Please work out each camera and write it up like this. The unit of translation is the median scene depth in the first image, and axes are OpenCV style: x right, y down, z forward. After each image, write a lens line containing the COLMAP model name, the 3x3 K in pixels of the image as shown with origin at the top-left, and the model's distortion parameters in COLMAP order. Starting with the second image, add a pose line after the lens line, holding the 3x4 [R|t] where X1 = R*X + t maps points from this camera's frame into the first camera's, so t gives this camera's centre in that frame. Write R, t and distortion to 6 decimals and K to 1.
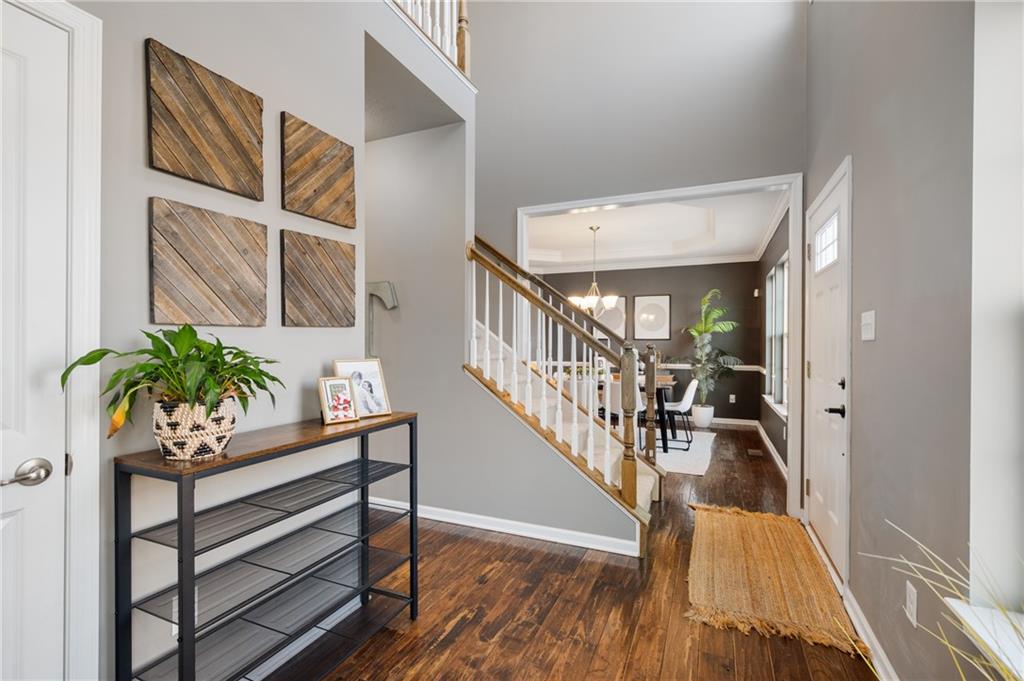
lens RADIAL K [[460.1, 0, 513.2], [0, 460.1, 342.9], [0, 0, 1]] dist [-0.000491, -0.000106]
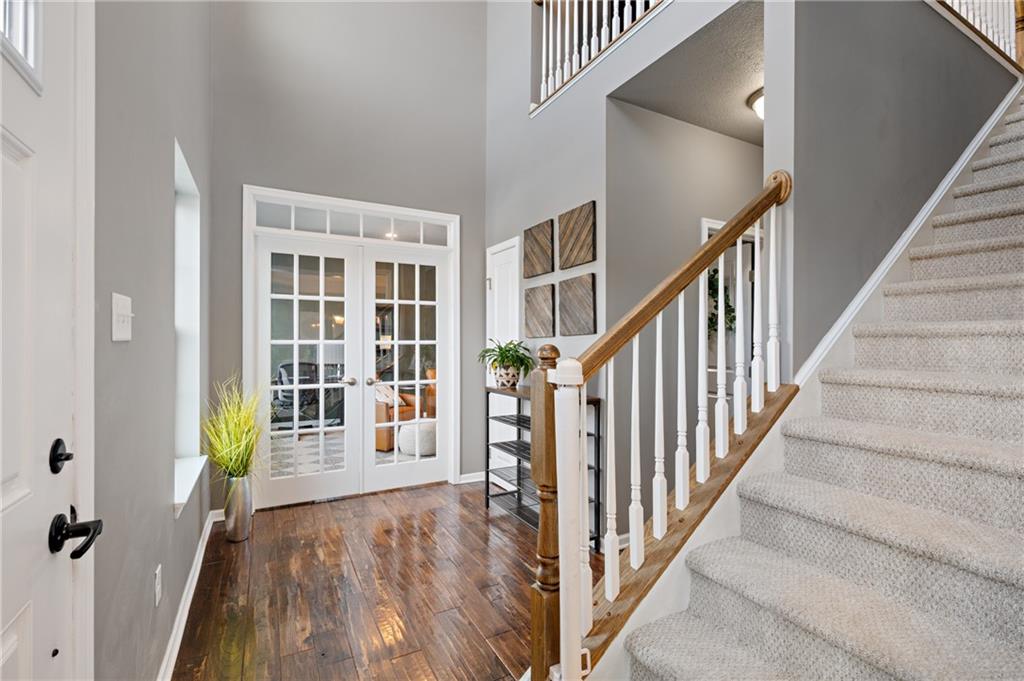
lens RADIAL K [[460.1, 0, 515.8], [0, 460.1, 341.2], [0, 0, 1]] dist [-0.000491, -0.000106]
pose [[-0.618615, -0.008778, -0.785646, 1.109520], [-0.006427, 0.999961, -0.006112, -0.000090], [0.785668, 0.001269, -0.618647, 2.158545]]
